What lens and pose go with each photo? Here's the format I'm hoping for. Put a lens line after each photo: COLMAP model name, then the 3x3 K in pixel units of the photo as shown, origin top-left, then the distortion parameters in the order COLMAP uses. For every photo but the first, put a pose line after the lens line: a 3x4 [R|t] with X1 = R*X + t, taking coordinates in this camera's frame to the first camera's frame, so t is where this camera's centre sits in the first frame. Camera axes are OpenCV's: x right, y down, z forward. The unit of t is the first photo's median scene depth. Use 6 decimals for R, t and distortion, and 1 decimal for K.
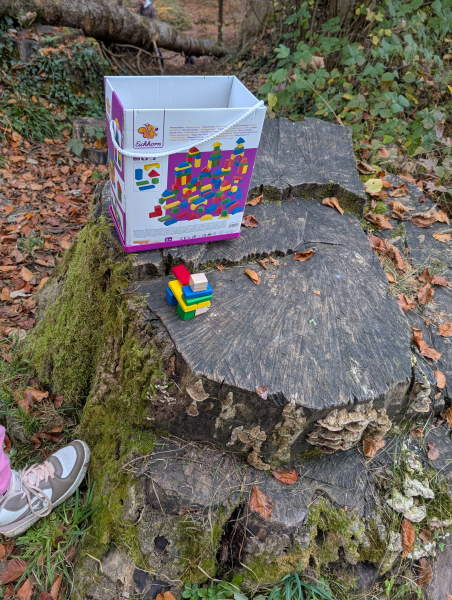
lens RADIAL K [[424.5, 0, 235.2], [0, 424.5, 296.6], [0, 0, 1]] dist [0.000783, -0.003011]
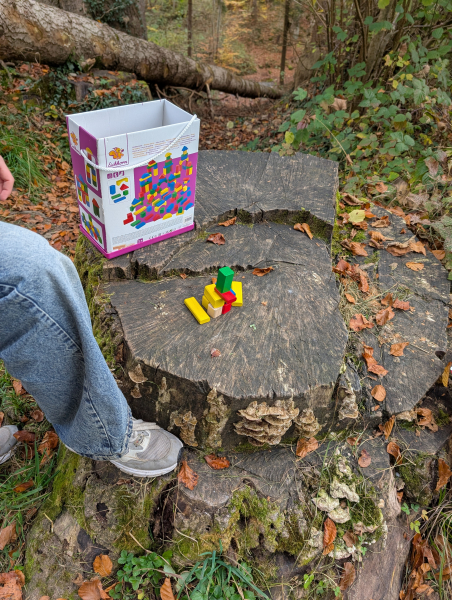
lens RADIAL K [[418.3, 0, 226.0], [0, 418.3, 300.0], [0, 0, 1]] dist [0.003003, -0.002724]
pose [[0.991204, 0.063682, -0.116010, 0.232489], [-0.071162, 0.995566, -0.061519, 0.061459], [0.111578, 0.069233, 0.991341, -0.108464]]
